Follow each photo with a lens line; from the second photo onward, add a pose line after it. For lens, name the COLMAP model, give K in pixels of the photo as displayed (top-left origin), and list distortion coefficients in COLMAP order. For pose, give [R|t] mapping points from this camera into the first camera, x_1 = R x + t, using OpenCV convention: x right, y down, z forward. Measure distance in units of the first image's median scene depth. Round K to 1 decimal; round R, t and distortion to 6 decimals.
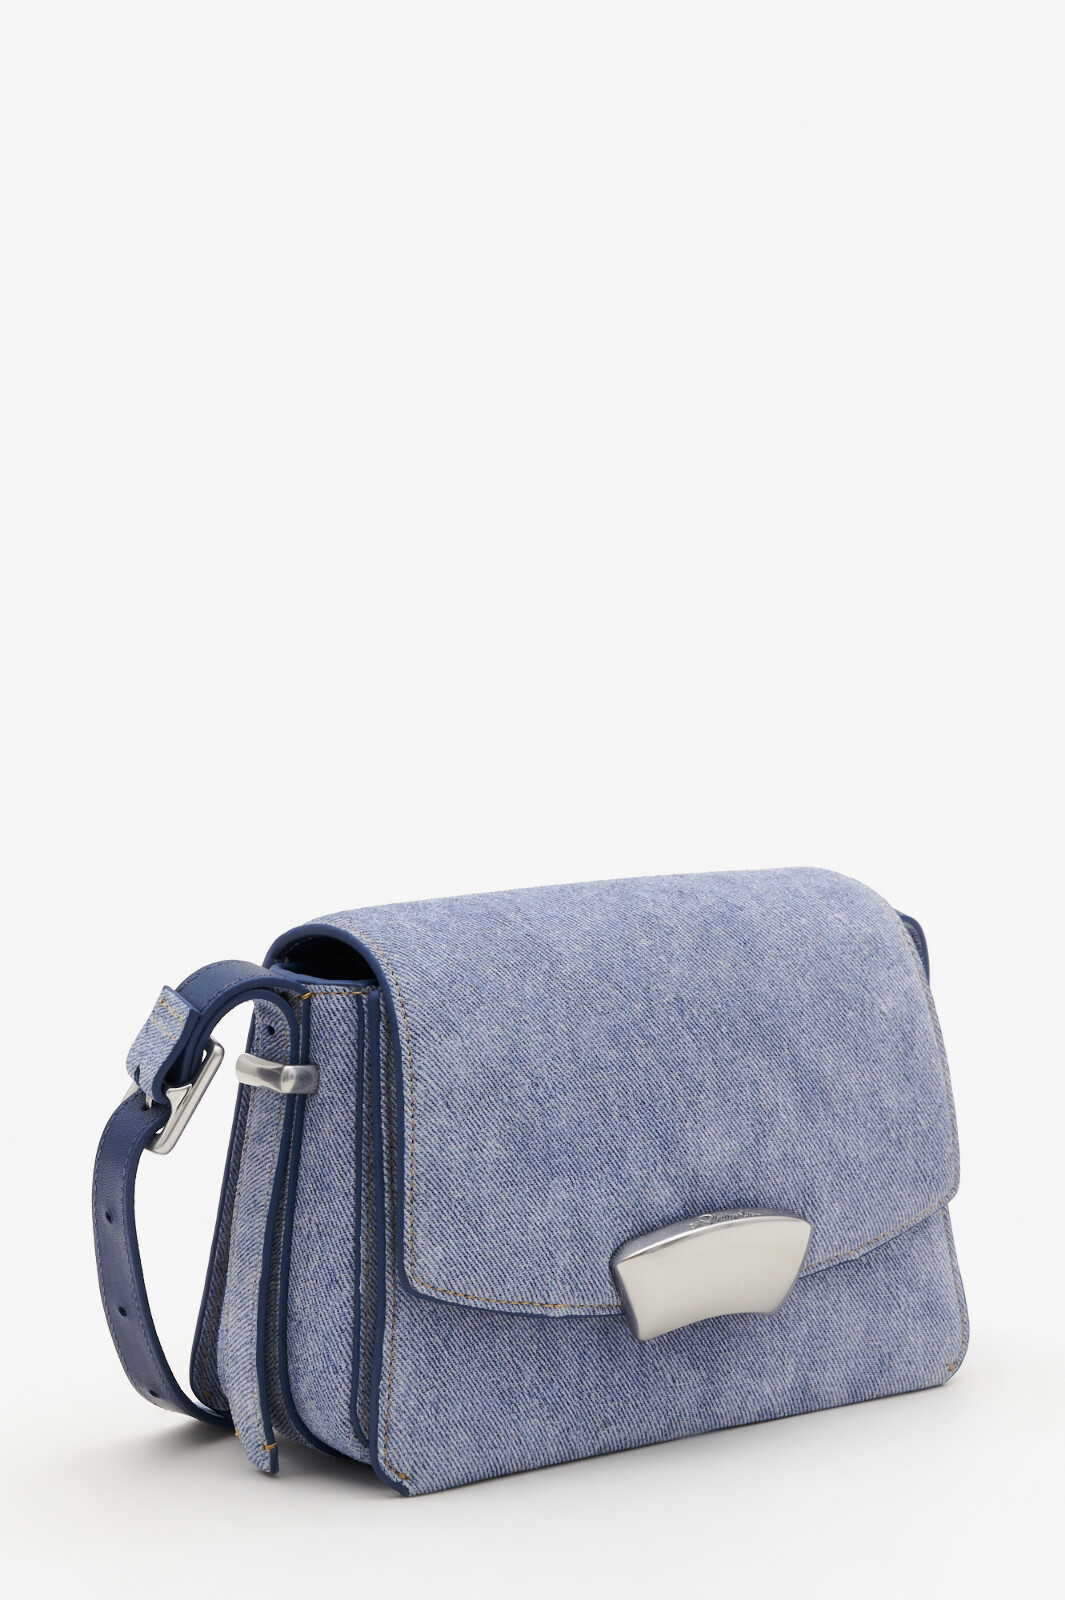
lens RADIAL K [[3756.5, 0, 532.5], [0, 3756.5, 800.0], [0, 0, 1]] dist [-0.334667, 0.564992]
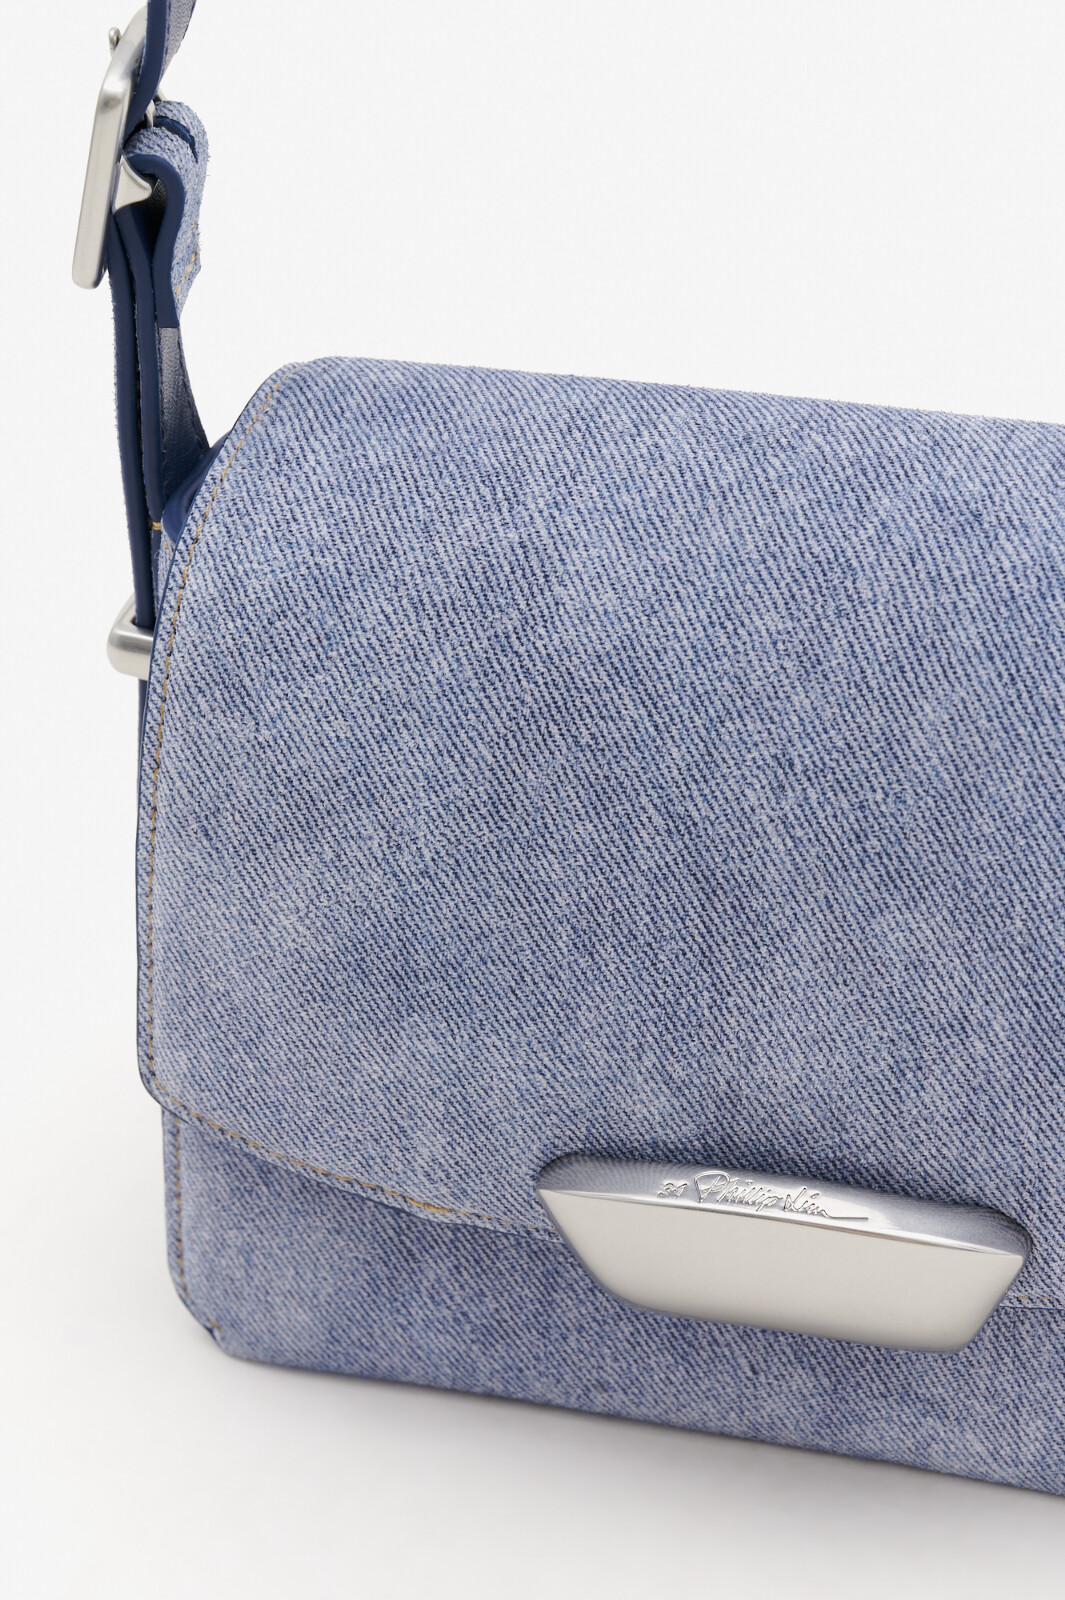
lens RADIAL K [[3756.5, 0, 532.5], [0, 3756.5, 800.0], [0, 0, 1]] dist [-0.334667, 0.564992]
pose [[0.572271, 0.427502, -0.699820, 0.364588], [-0.007911, 0.856210, 0.516568, -0.193660], [0.820027, -0.290081, 0.493365, 0.744311]]
